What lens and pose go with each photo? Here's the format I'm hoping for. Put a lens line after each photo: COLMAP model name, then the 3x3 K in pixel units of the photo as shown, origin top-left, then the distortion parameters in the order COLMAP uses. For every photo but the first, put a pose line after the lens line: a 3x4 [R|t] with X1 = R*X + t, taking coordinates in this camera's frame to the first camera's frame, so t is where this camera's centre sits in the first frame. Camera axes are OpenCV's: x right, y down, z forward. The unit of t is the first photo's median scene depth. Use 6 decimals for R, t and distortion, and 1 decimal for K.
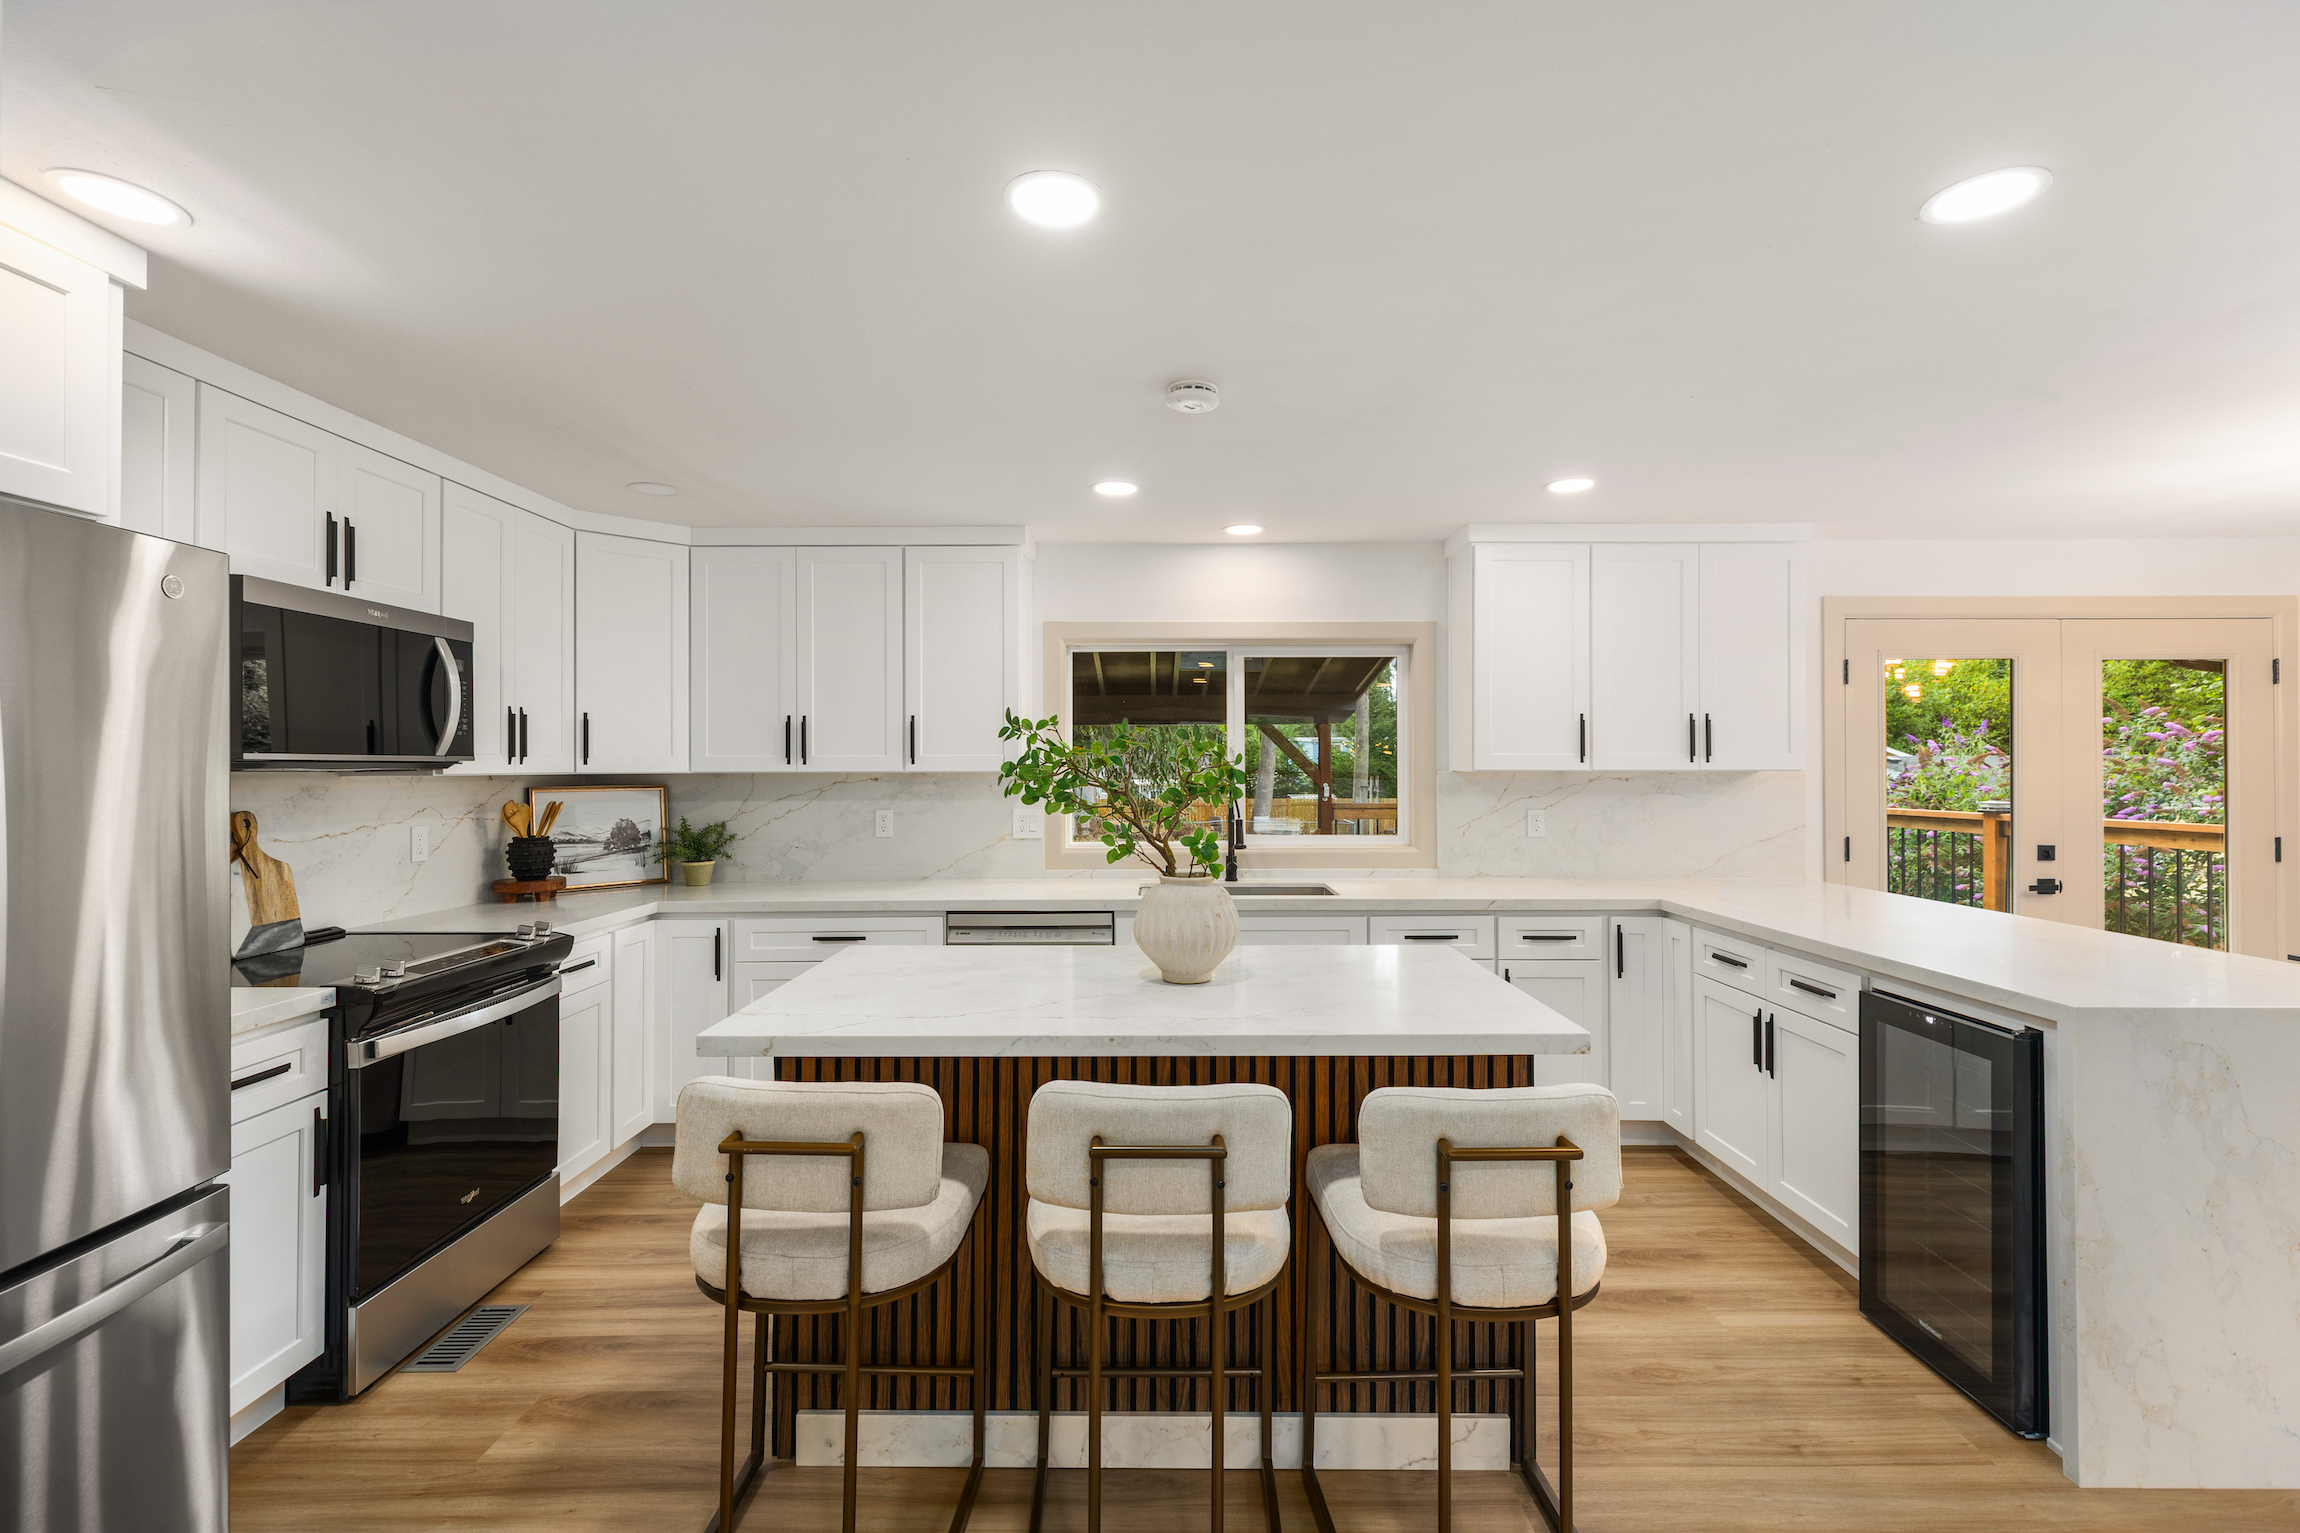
lens RADIAL K [[1037.2, 0, 1153.7], [0, 1037.2, 750.9], [0, 0, 1]] dist [0.007460, -0.001137]
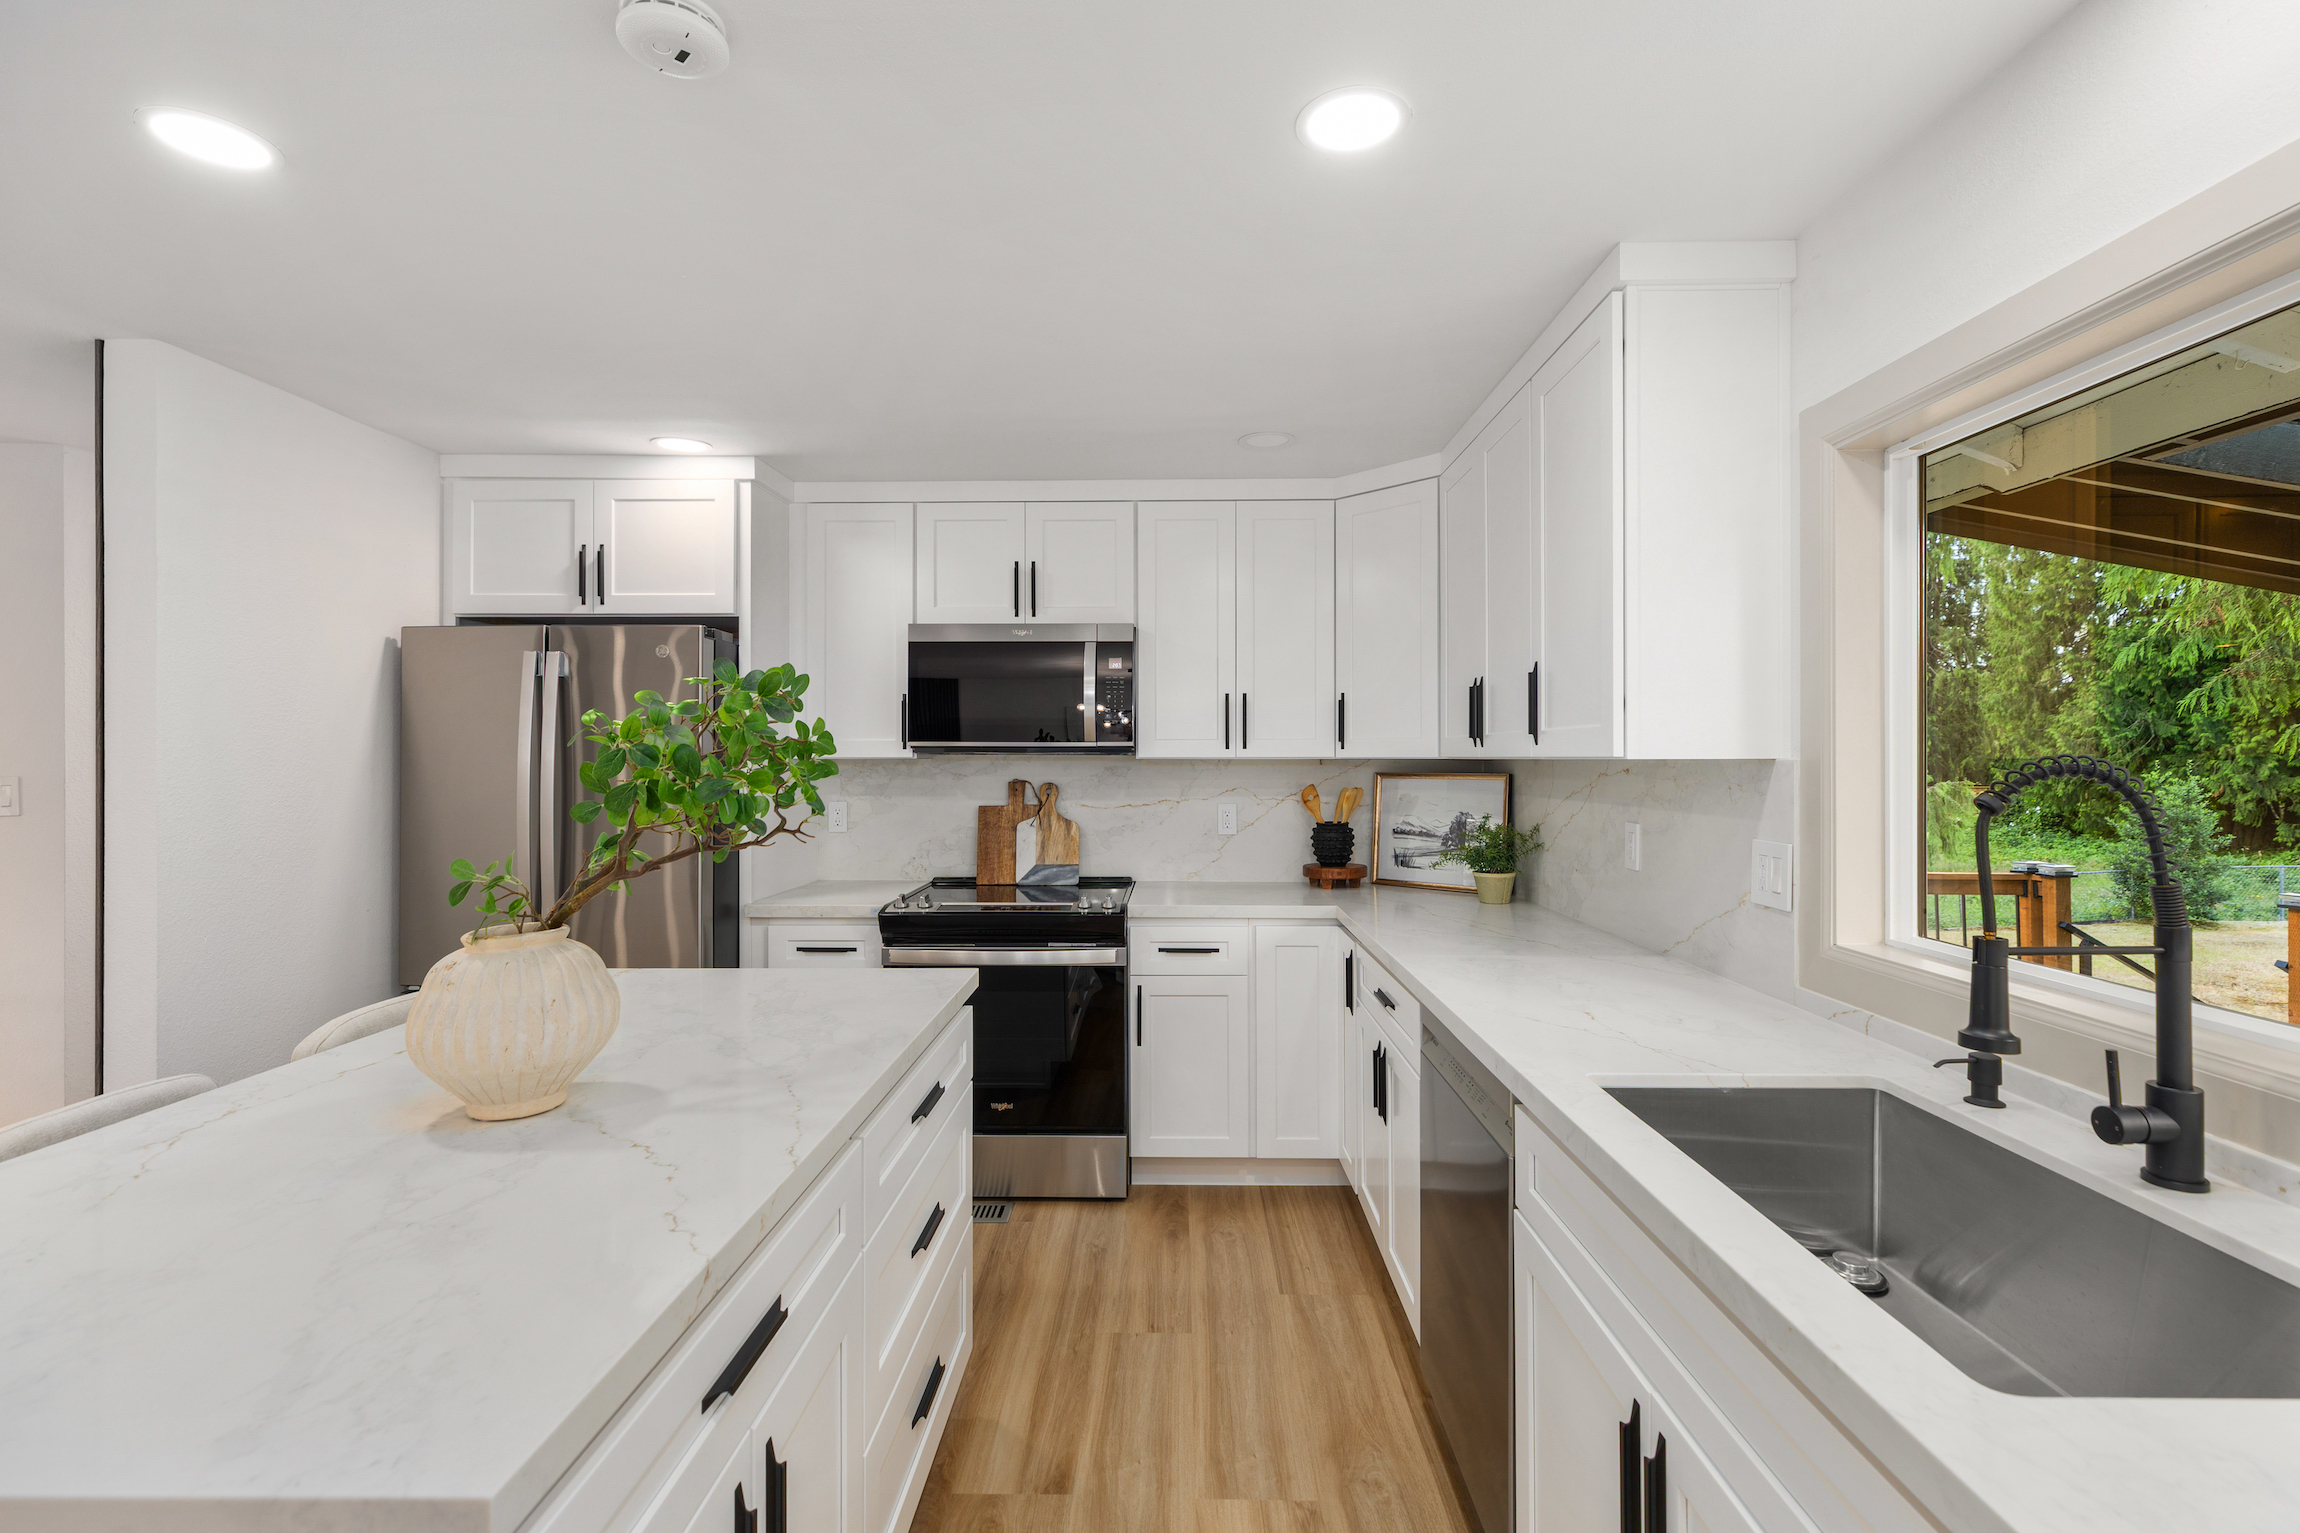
lens RADIAL K [[1037.2, 0, 1144.7], [0, 1037.2, 756.6], [0, 0, 1]] dist [0.007460, -0.001137]
pose [[-0.013876, -0.000767, -0.999903, 0.387740], [0.013455, 0.999909, -0.000953, 0.018637], [0.999813, -0.013467, -0.013865, 0.842778]]
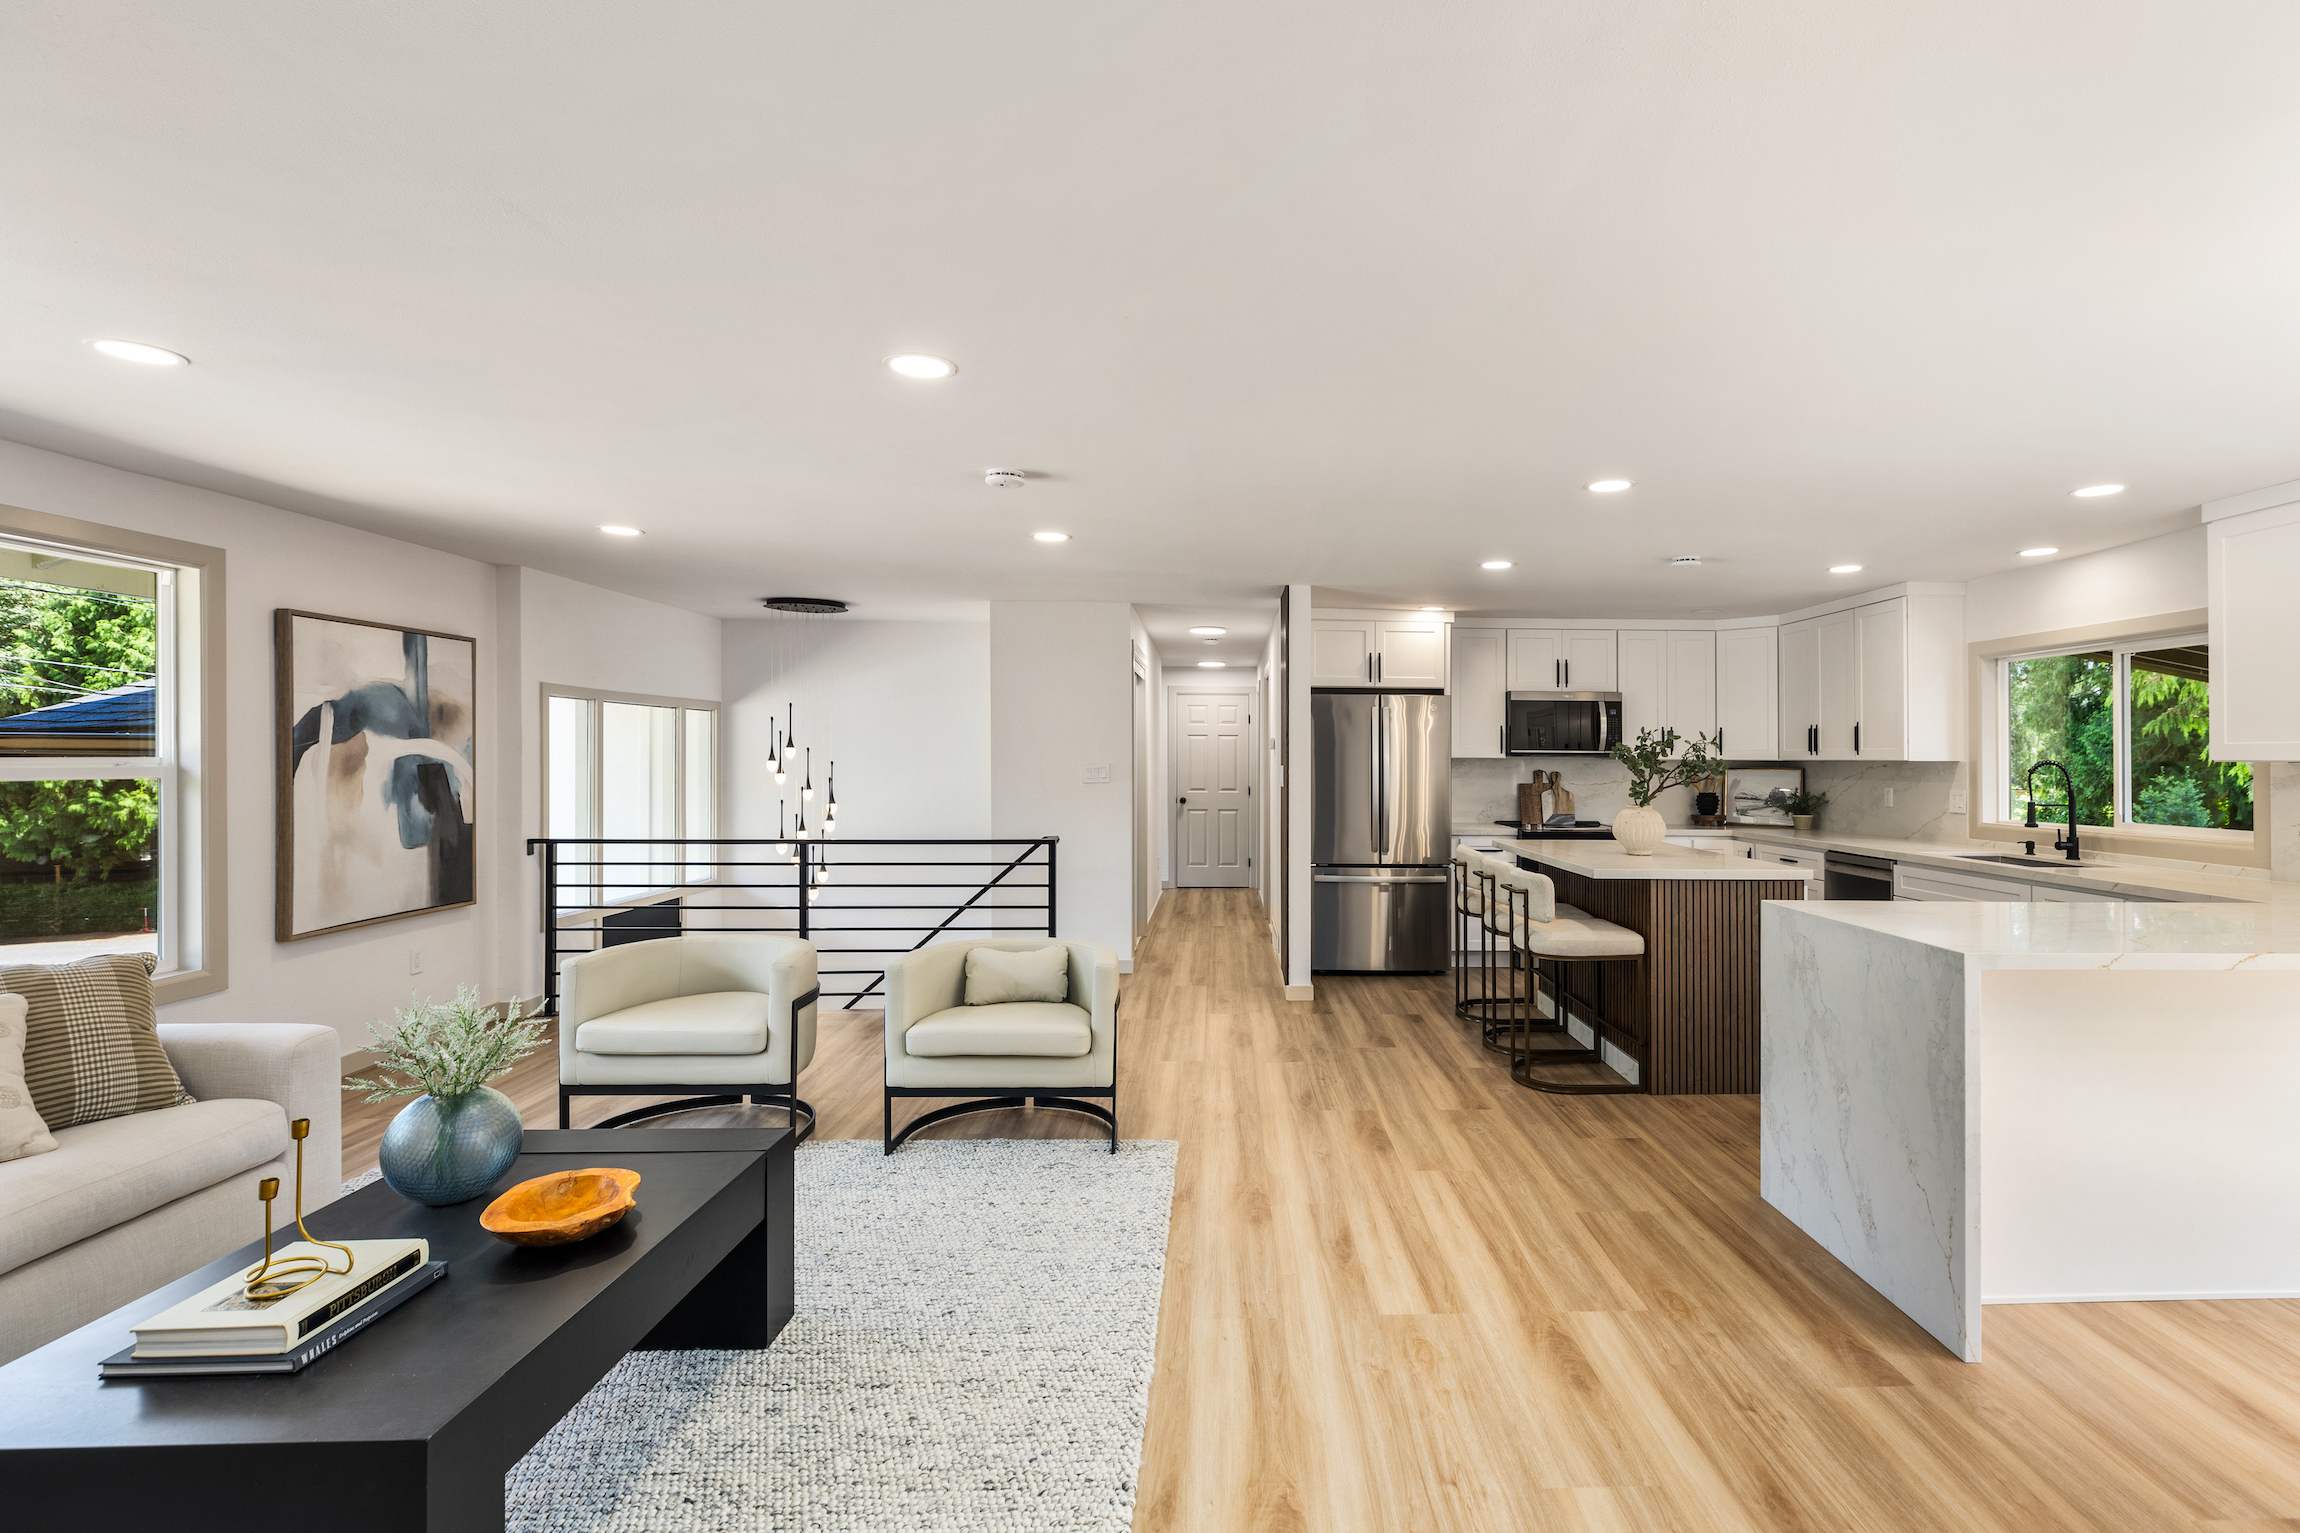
lens RADIAL K [[1037.2, 0, 1248.5], [0, 1037.2, 762.1], [0, 0, 1]] dist [0.007460, -0.001137]
pose [[0.025588, 0.003306, -0.999667, 1.333766], [0.007325, 0.999967, 0.003494, 0.012266], [0.999646, -0.007412, 0.025563, 0.092946]]
